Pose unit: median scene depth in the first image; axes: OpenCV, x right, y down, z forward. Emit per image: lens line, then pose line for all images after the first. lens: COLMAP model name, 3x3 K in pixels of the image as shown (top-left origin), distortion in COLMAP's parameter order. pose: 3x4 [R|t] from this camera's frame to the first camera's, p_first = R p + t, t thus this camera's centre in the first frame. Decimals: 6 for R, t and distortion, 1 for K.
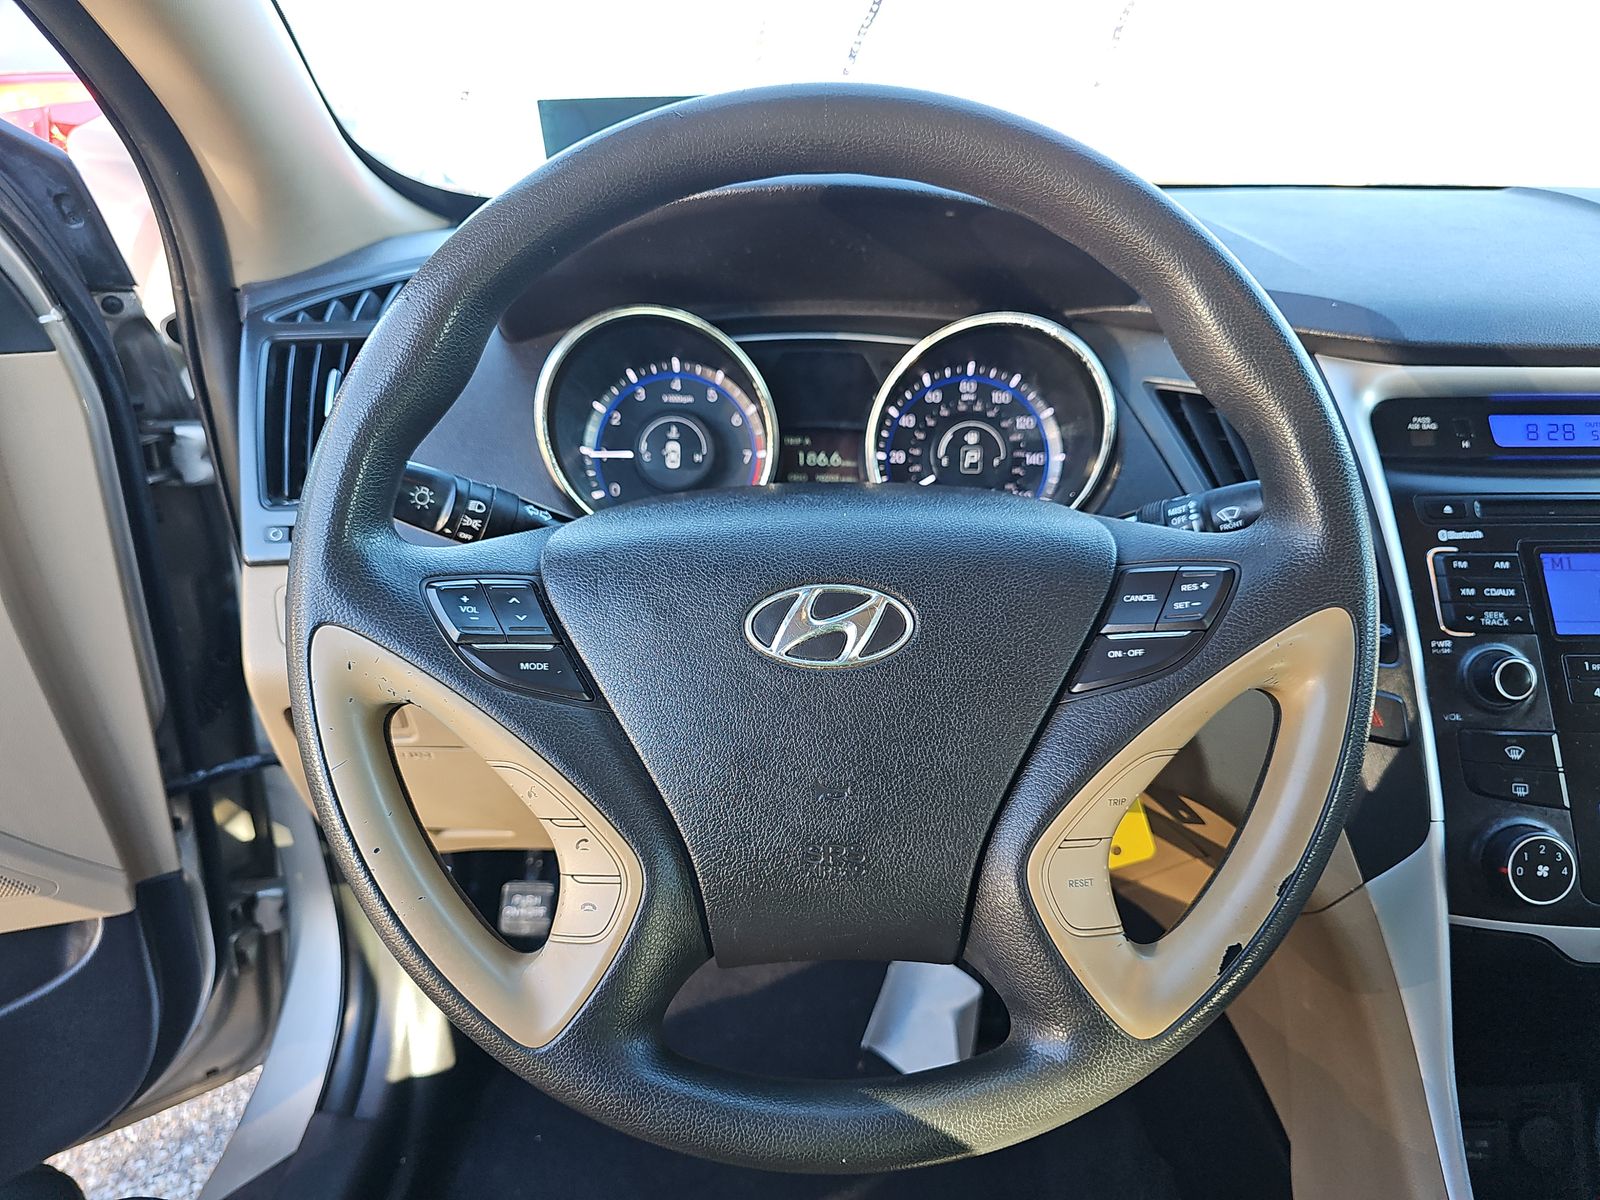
lens RADIAL K [[1087.2, 0, 800.0], [0, 1087.2, 600.0], [0, 0, 1]] dist [0.045861, -0.061109]
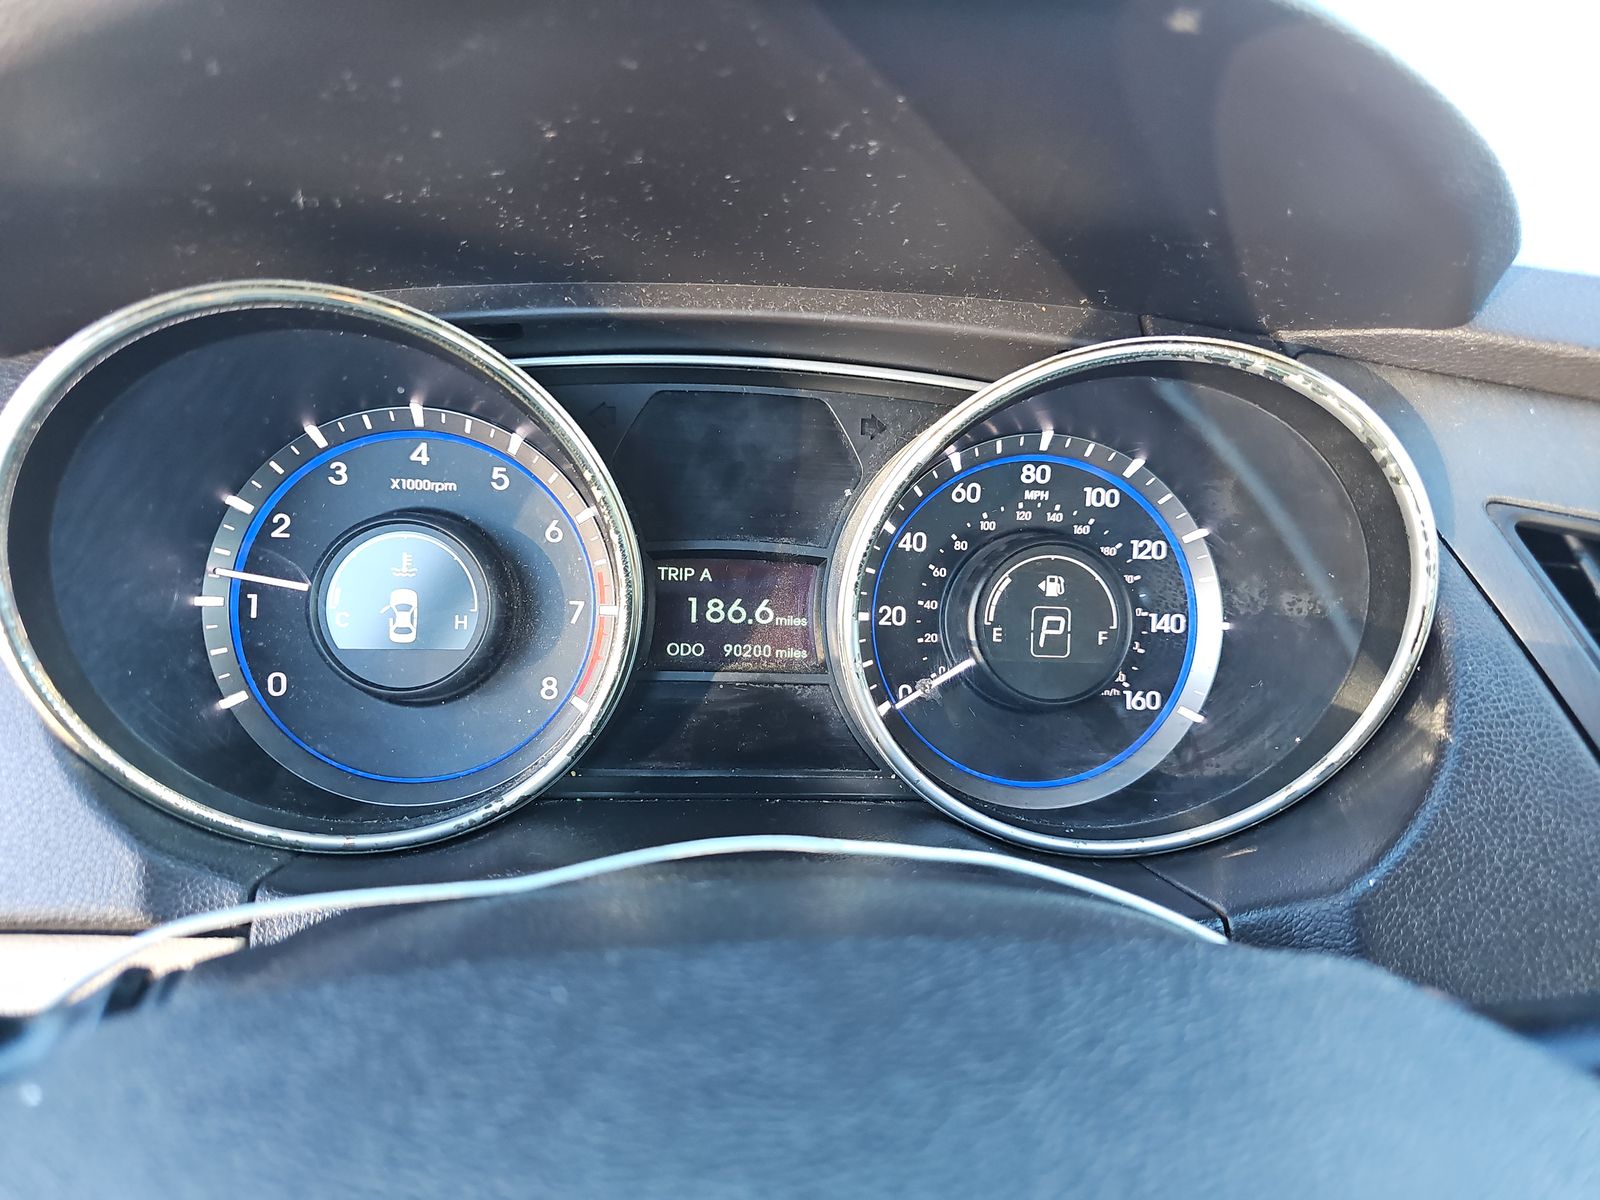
lens RADIAL K [[1087.2, 0, 800.0], [0, 1087.2, 600.0], [0, 0, 1]] dist [0.045861, -0.061109]
pose [[0.994584, 0.011527, 0.103294, -0.001643], [-0.013033, 0.999818, 0.013913, -0.145658], [-0.103115, -0.015184, 0.994554, 0.527329]]
